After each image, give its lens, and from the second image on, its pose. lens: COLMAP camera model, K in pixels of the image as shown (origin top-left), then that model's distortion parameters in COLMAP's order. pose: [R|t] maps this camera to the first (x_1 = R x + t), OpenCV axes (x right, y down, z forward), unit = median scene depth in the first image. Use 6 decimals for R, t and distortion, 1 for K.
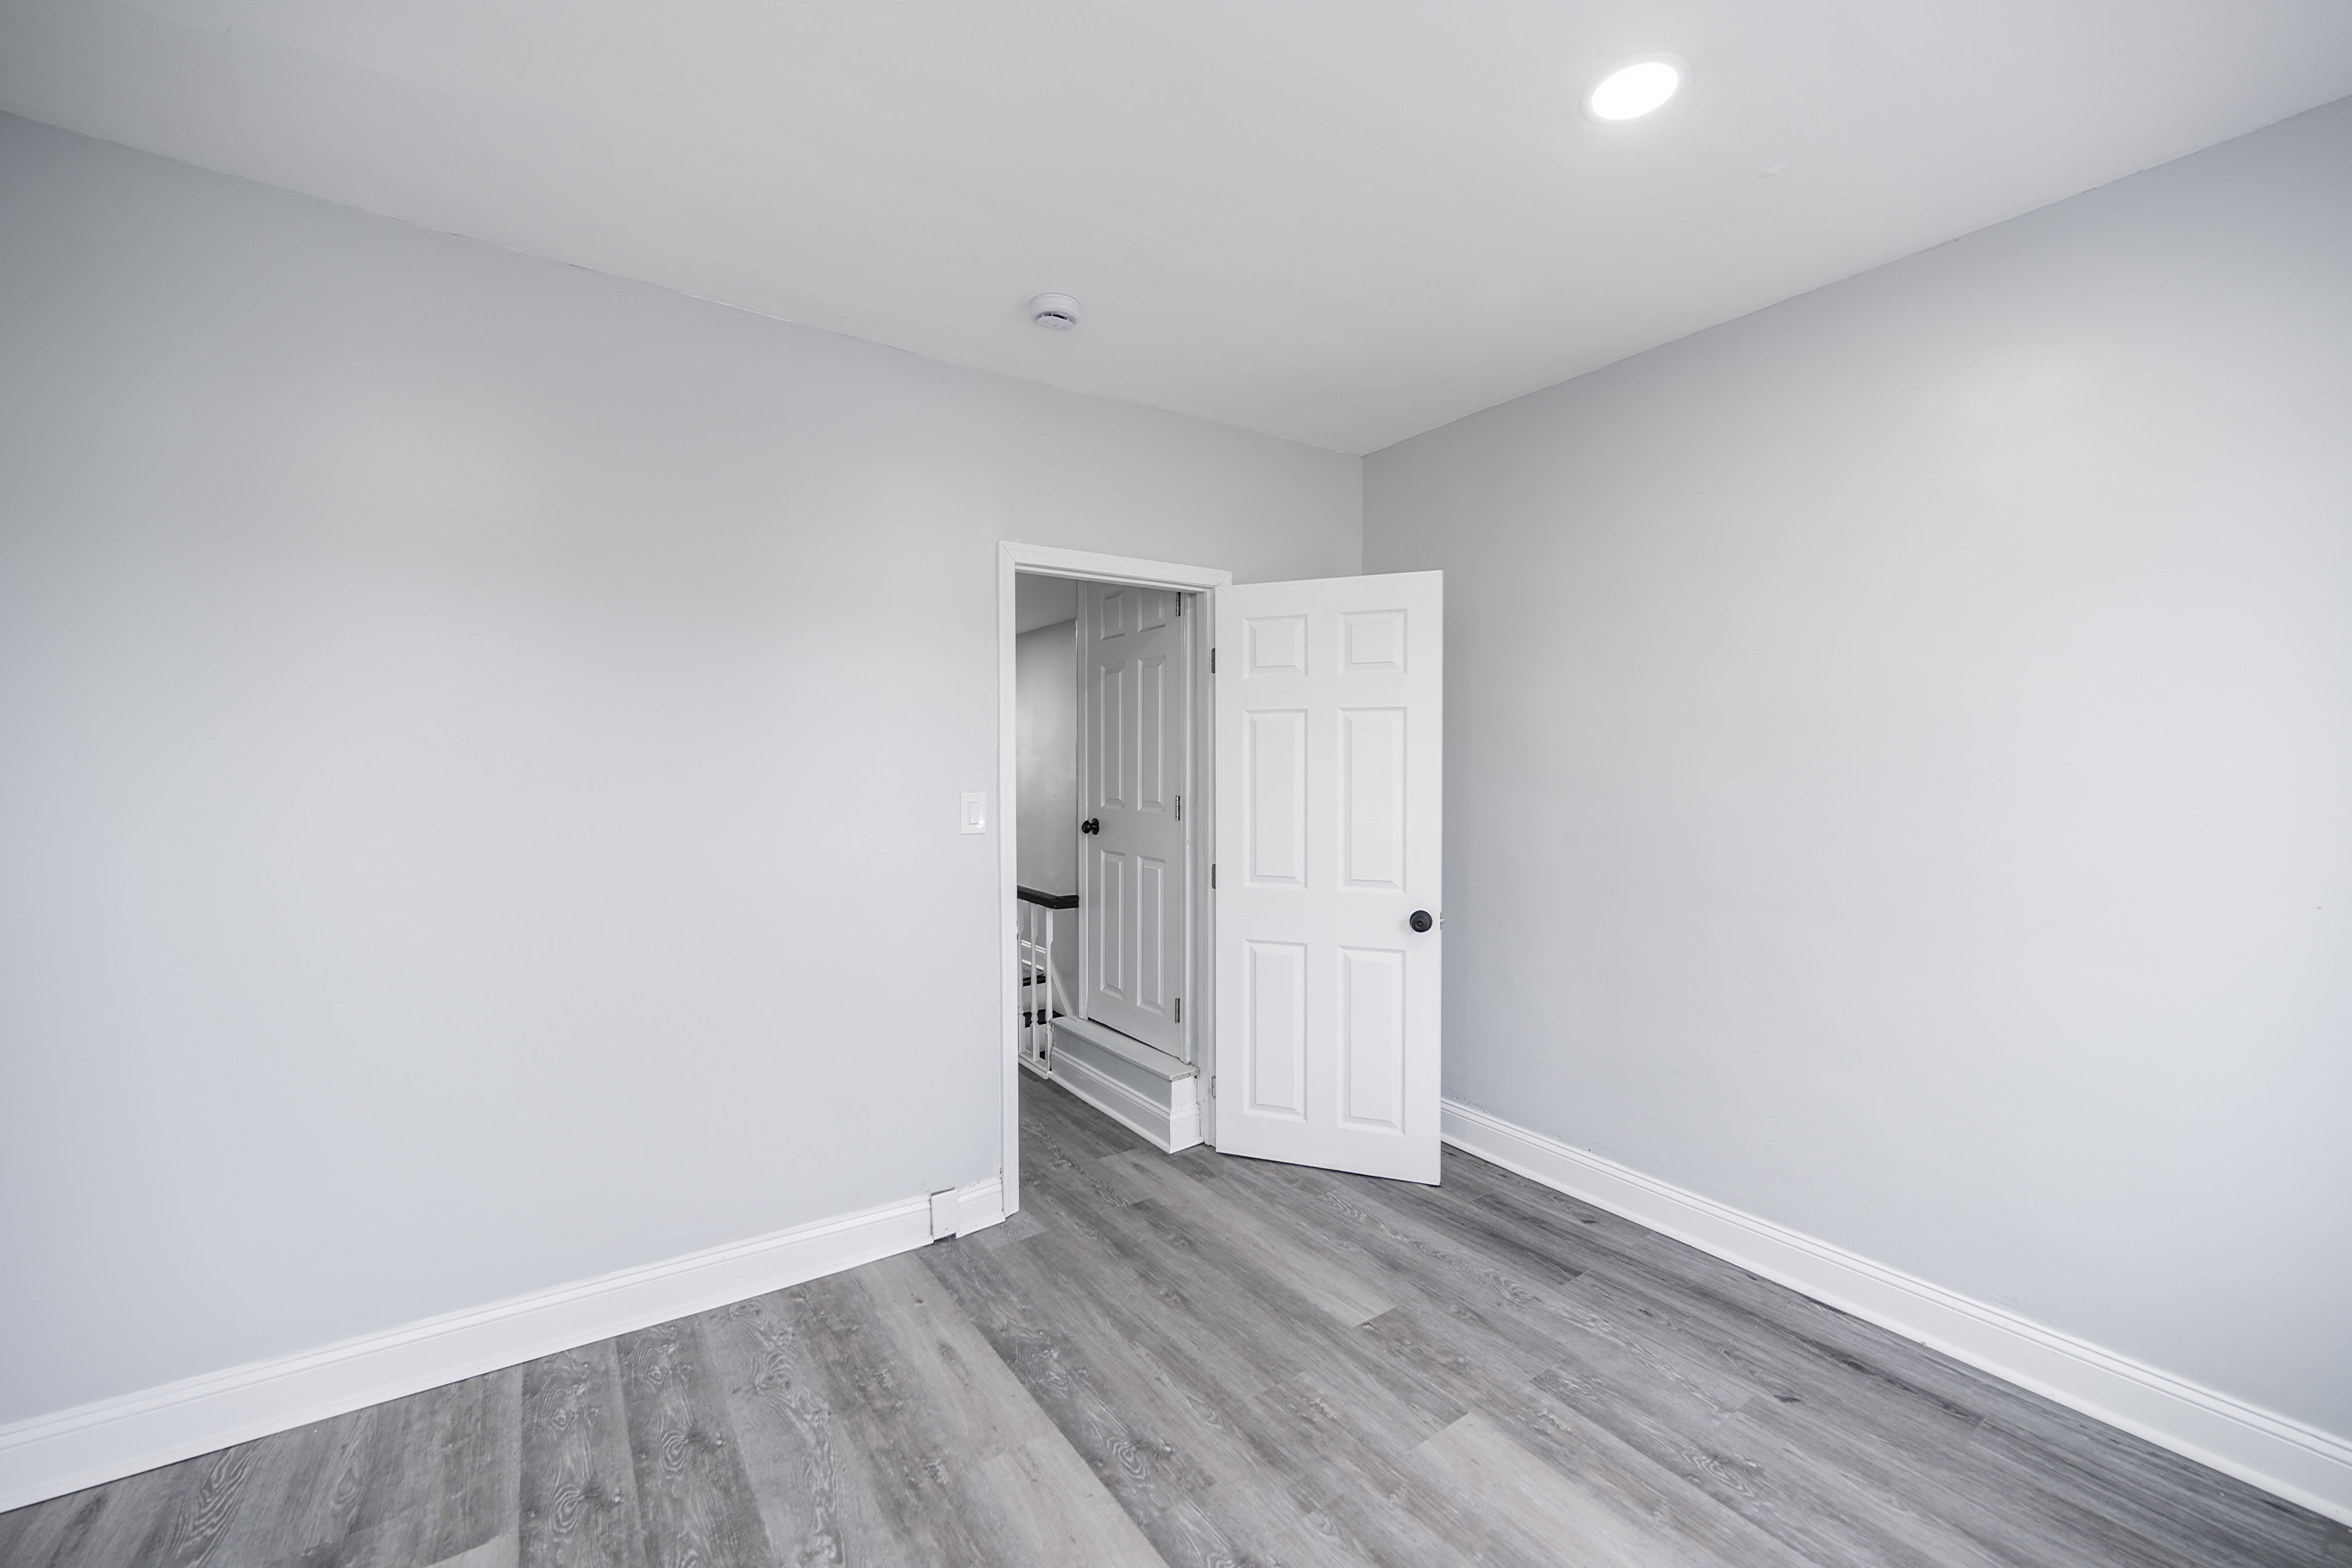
lens RADIAL K [[928.5, 0, 1164.1], [0, 928.5, 787.4], [0, 0, 1]] dist [-0.003016, 0.000626]
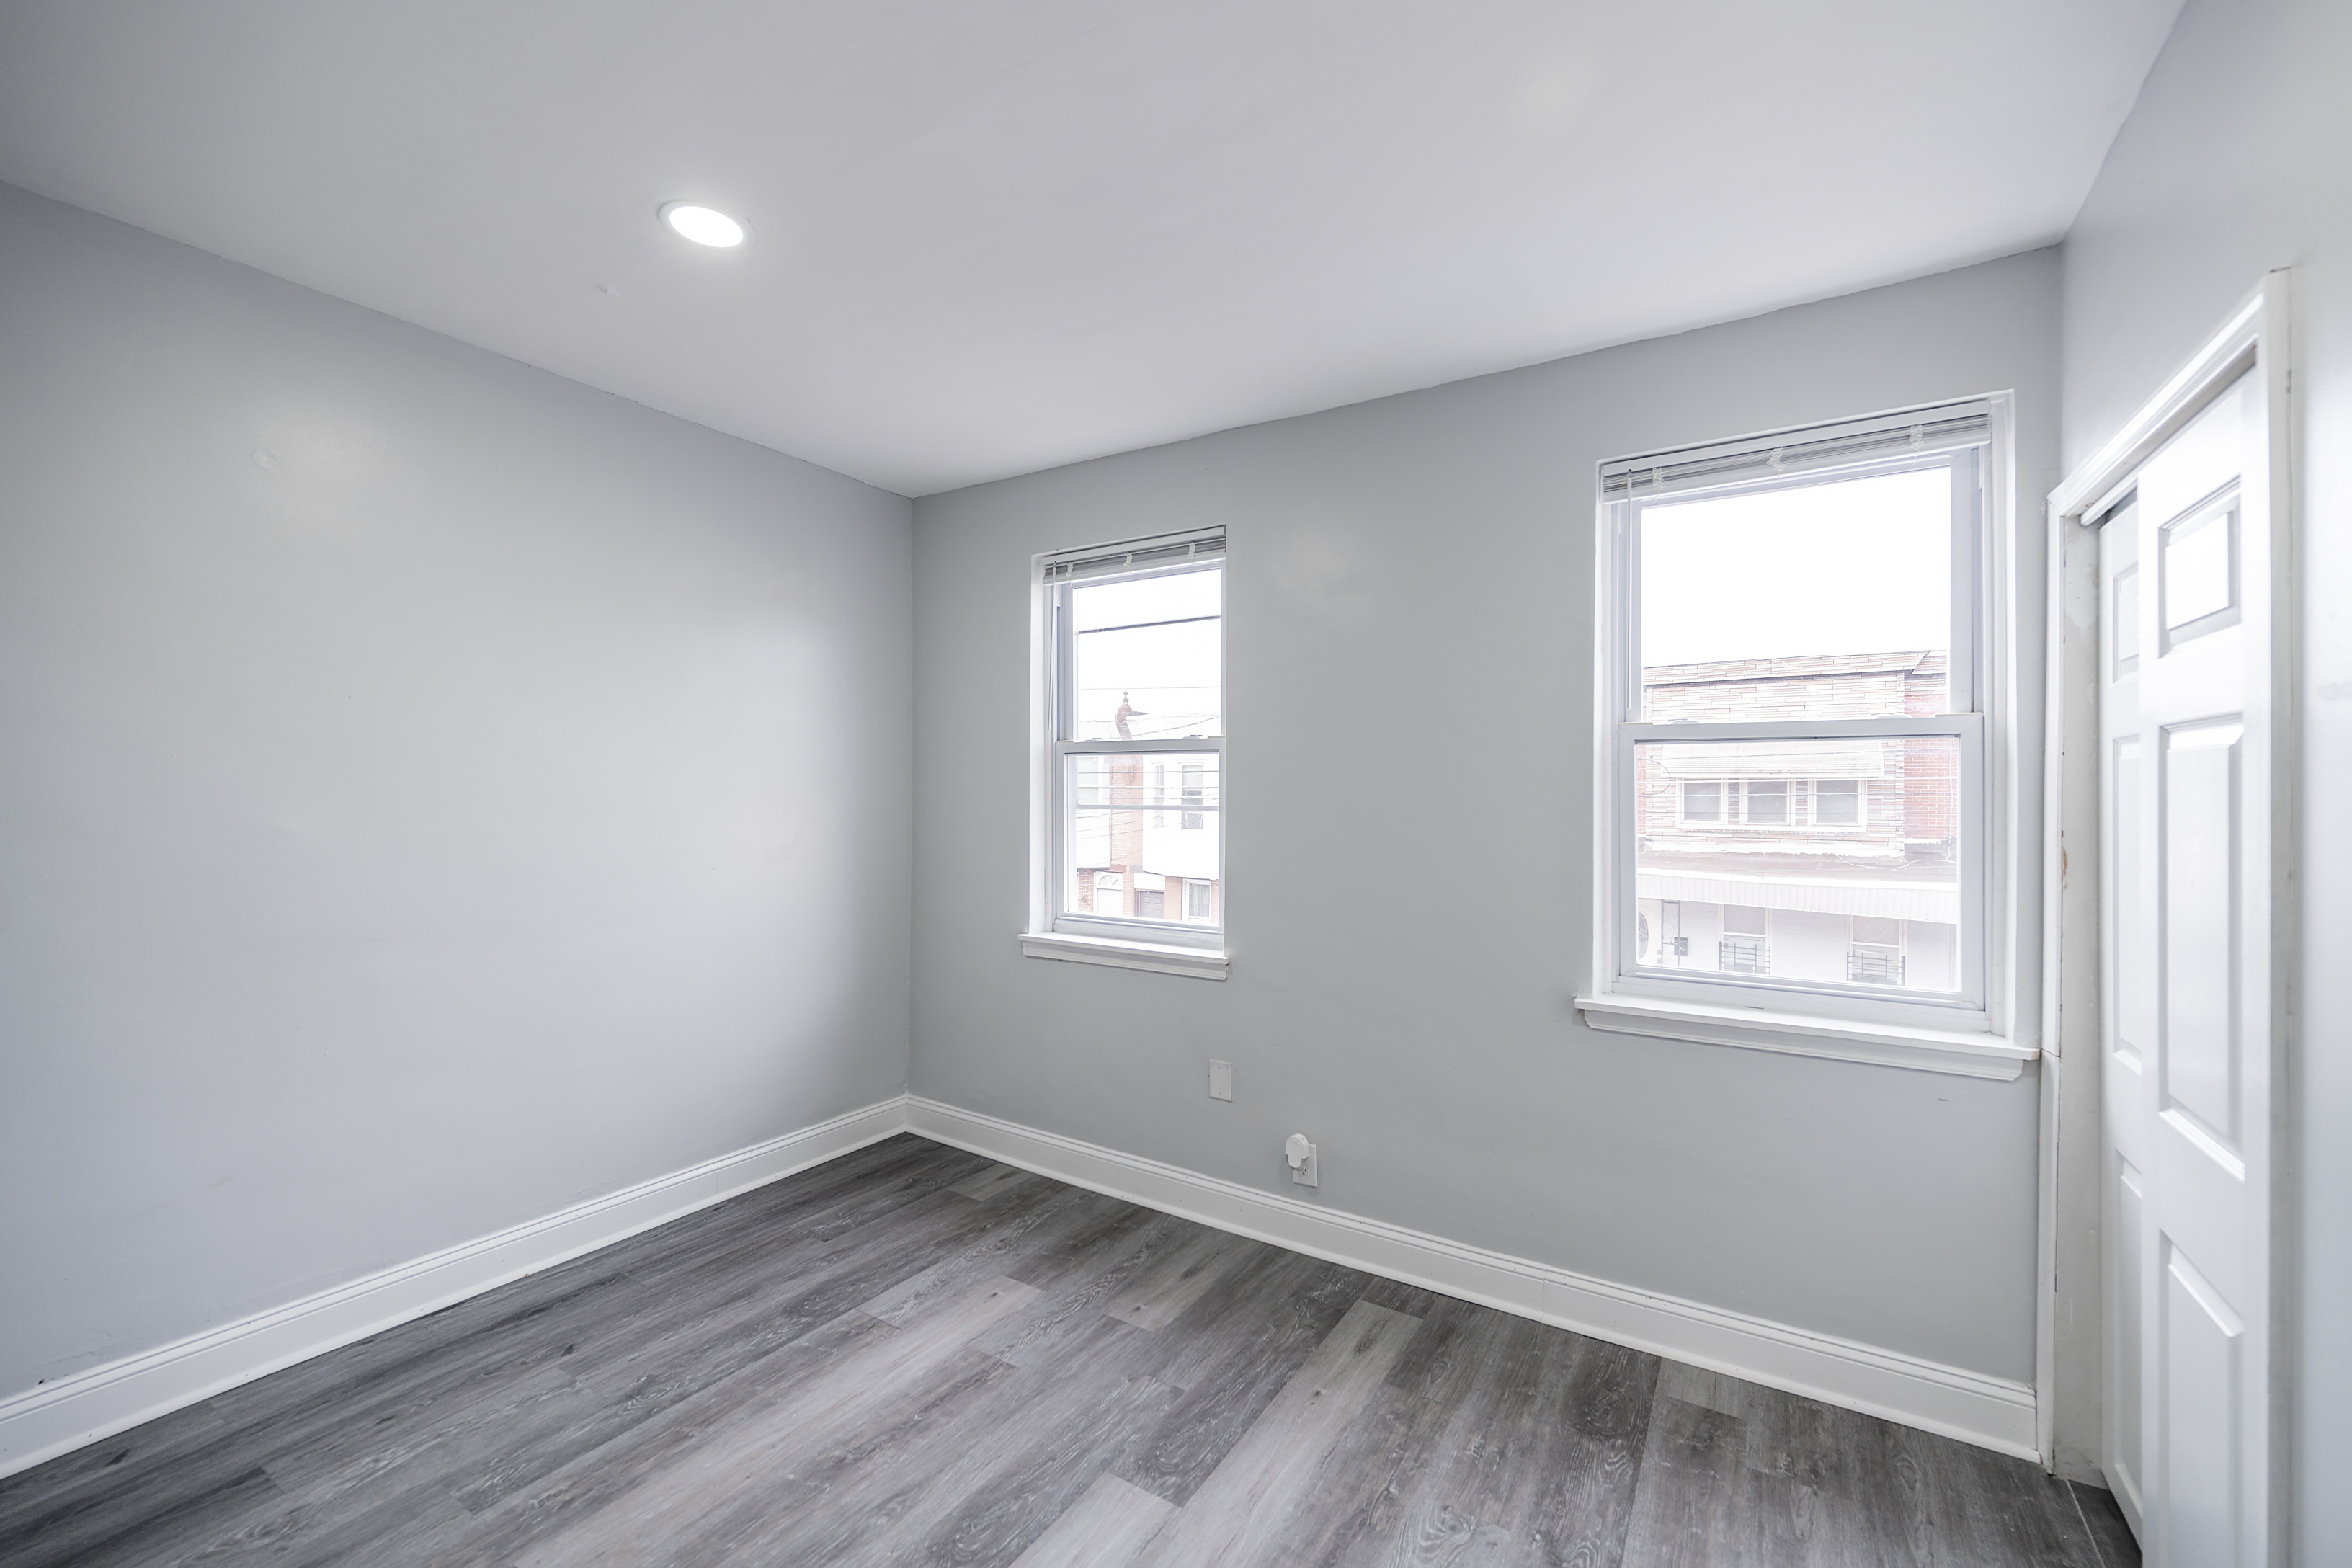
lens RADIAL K [[928.5, 0, 1181.8], [0, 928.5, 780.3], [0, 0, 1]] dist [-0.003016, 0.000626]
pose [[-0.392065, 0.001616, 0.919936, -0.673229], [0.019636, 0.999785, 0.006612, -0.032706], [-0.919728, 0.020657, -0.392012, 0.741933]]
